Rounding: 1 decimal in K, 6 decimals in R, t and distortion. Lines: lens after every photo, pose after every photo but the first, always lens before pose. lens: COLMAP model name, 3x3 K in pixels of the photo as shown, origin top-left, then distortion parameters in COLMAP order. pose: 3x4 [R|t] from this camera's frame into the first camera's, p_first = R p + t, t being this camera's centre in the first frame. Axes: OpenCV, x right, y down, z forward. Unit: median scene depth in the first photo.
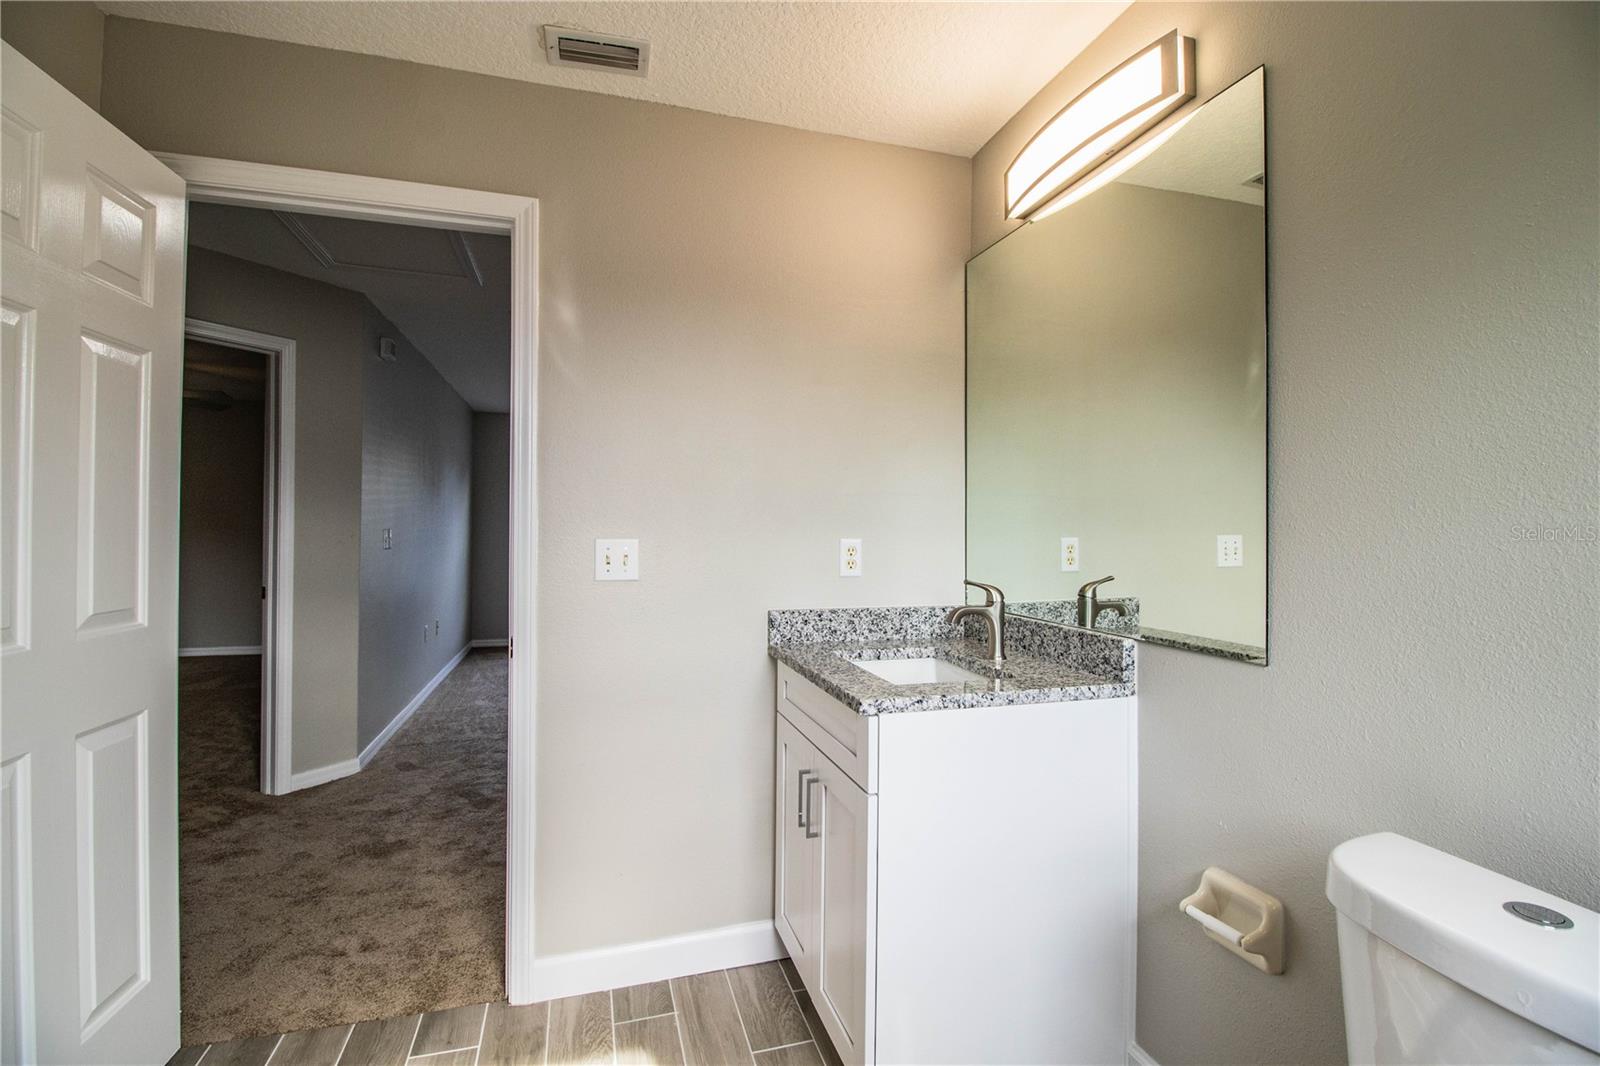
lens RADIAL K [[736.4, 0, 799.4], [0, 736.4, 526.5], [0, 0, 1]] dist [-0.006901, -0.009394]
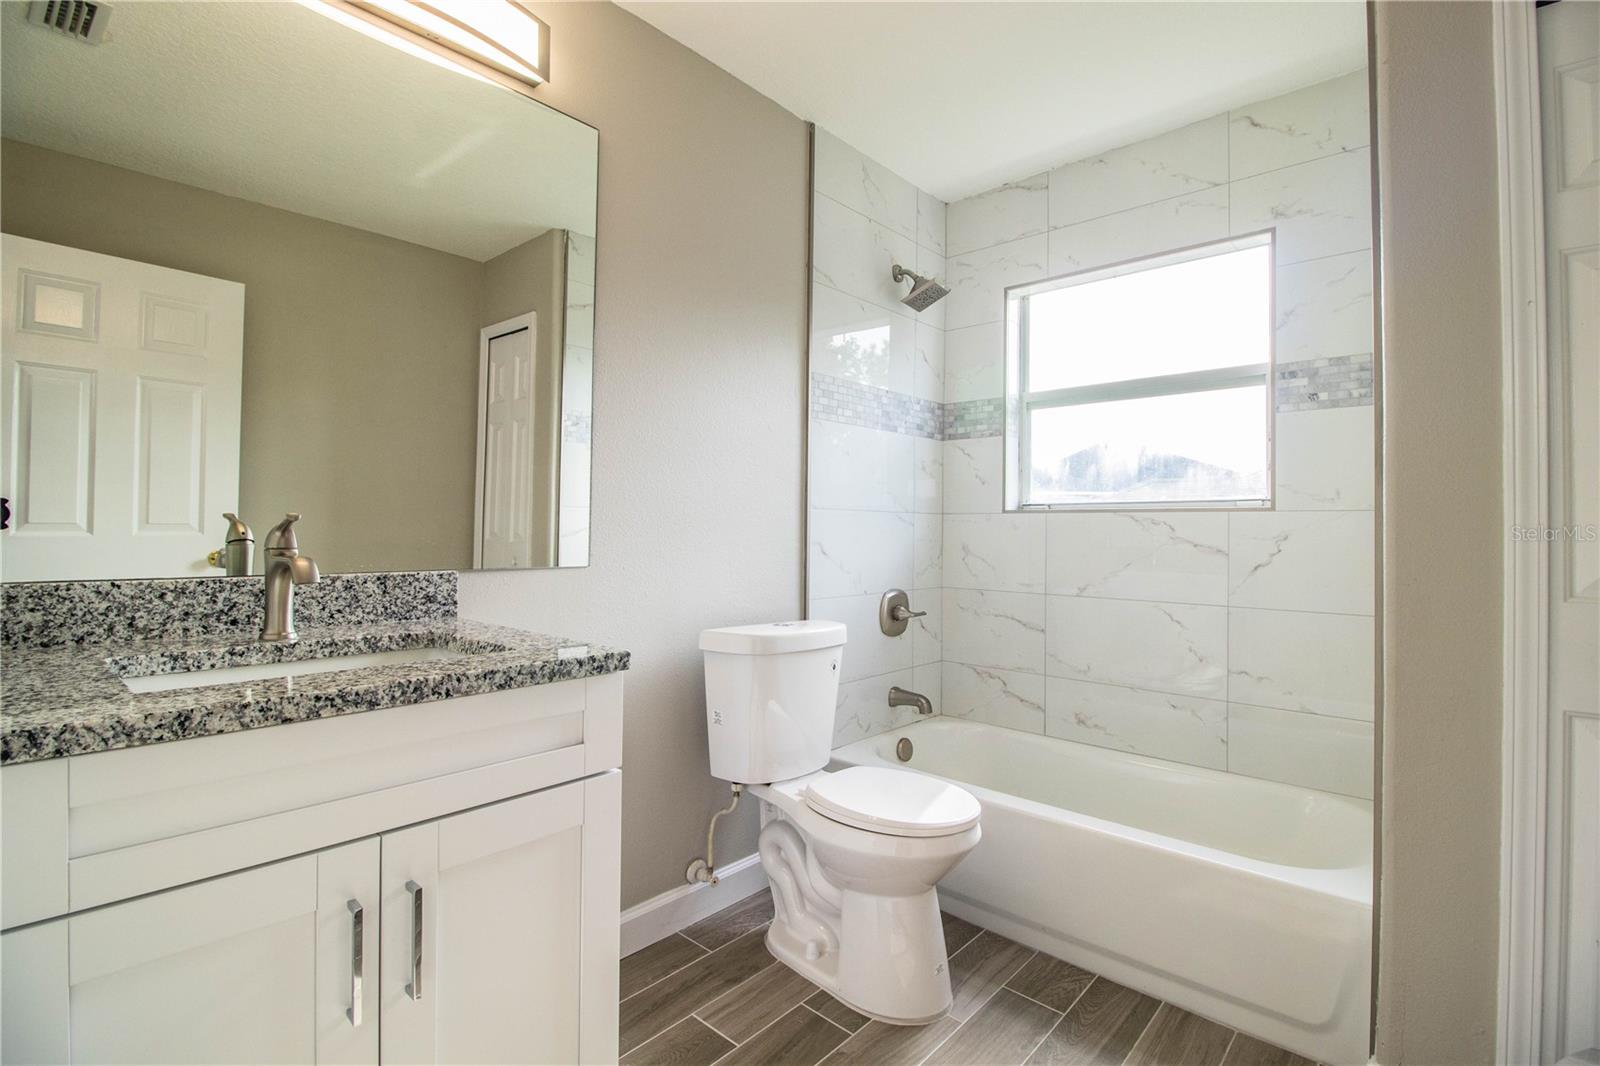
lens RADIAL K [[736.4, 0, 803.4], [0, 736.4, 526.1], [0, 0, 1]] dist [-0.006901, -0.009394]
pose [[-0.526186, -0.004635, 0.850357, -0.539743], [-0.015005, 0.999880, -0.003834, 0.082009], [-0.850237, -0.014777, -0.526192, 0.995462]]
